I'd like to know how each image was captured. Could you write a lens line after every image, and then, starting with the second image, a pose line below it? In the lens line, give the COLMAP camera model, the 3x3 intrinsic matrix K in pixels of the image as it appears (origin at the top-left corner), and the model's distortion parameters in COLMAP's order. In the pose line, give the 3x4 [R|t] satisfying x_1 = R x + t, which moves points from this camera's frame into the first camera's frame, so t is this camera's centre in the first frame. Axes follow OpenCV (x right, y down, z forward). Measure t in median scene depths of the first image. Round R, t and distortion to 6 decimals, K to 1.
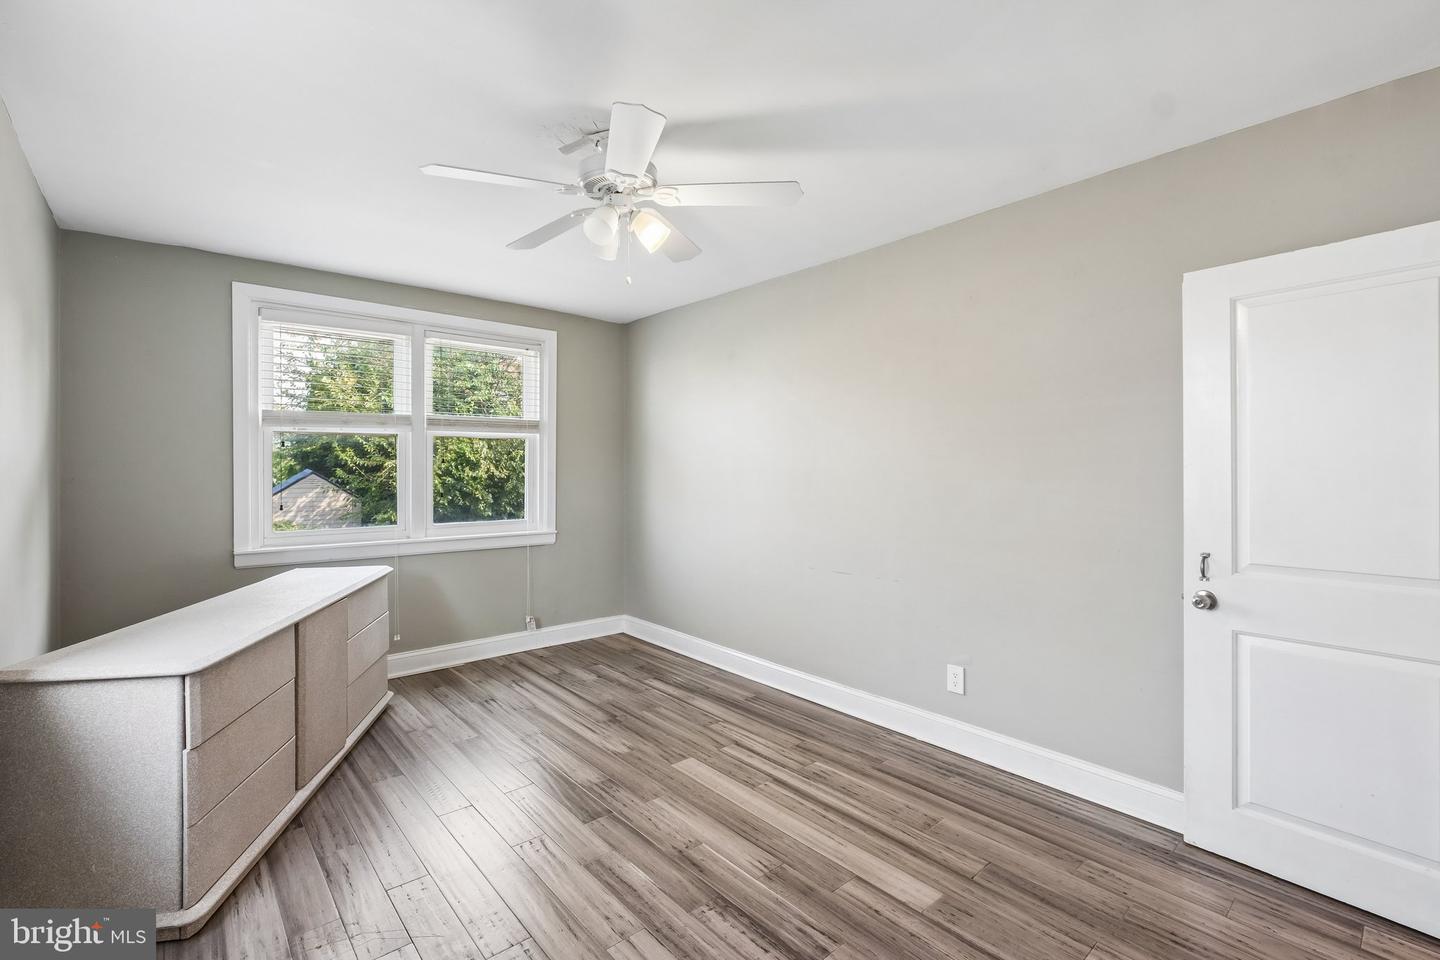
lens RADIAL K [[638.5, 0, 718.8], [0, 638.5, 474.5], [0, 0, 1]] dist [0.000228, -0.001046]
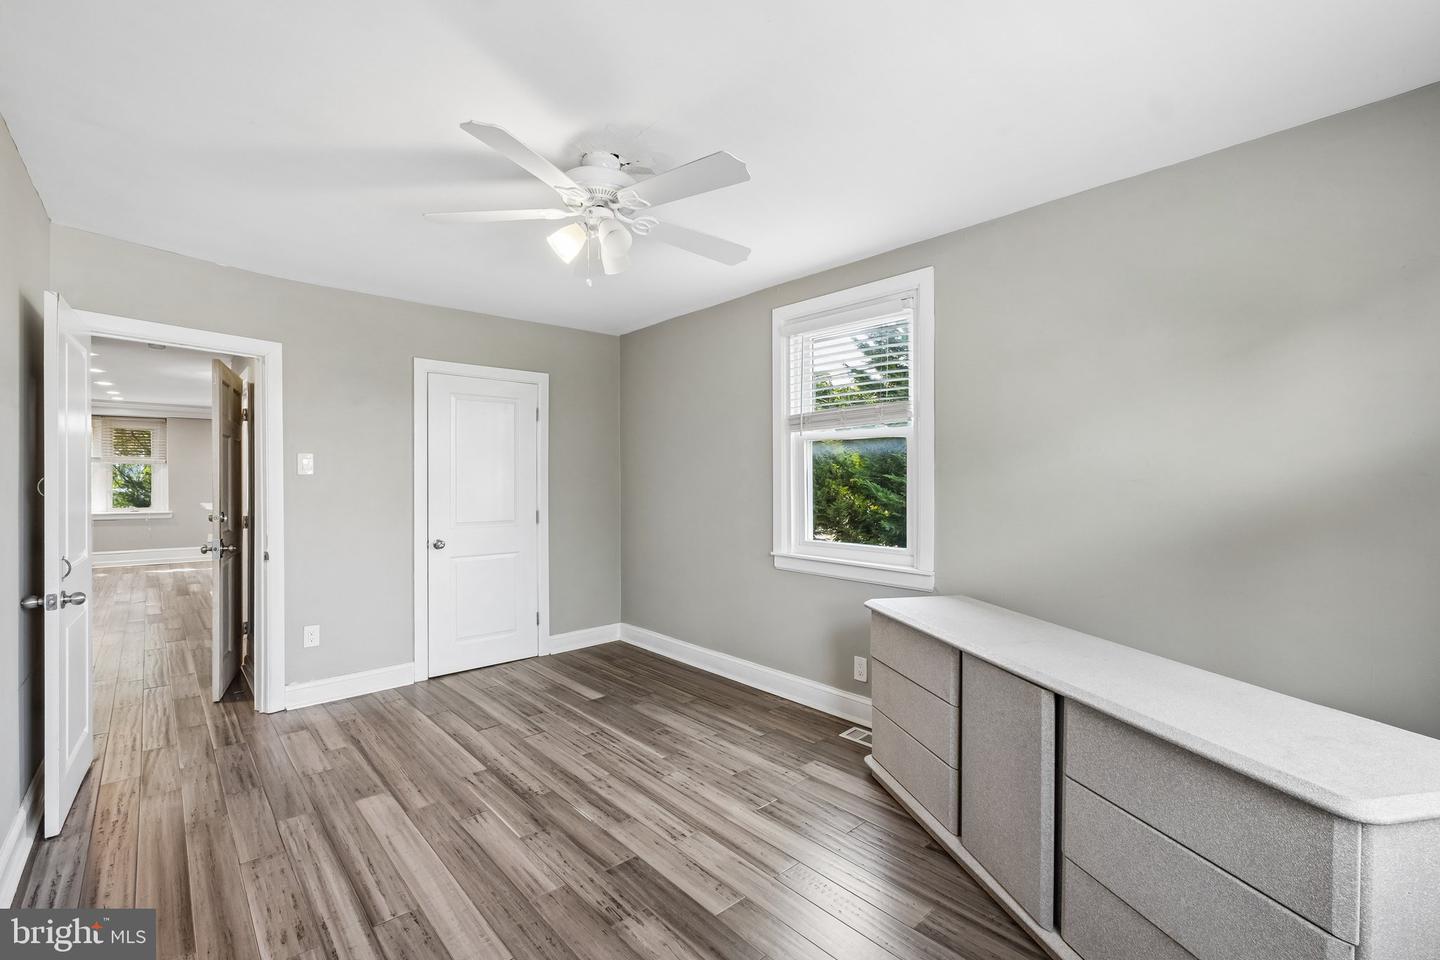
lens RADIAL K [[638.5, 0, 720.6], [0, 638.5, 480.7], [0, 0, 1]] dist [0.000228, -0.001046]
pose [[-0.999901, -0.001109, -0.014029, -0.336481], [-0.001228, 0.999963, 0.008456, -0.014209], [0.014019, 0.008472, -0.999866, 2.033617]]
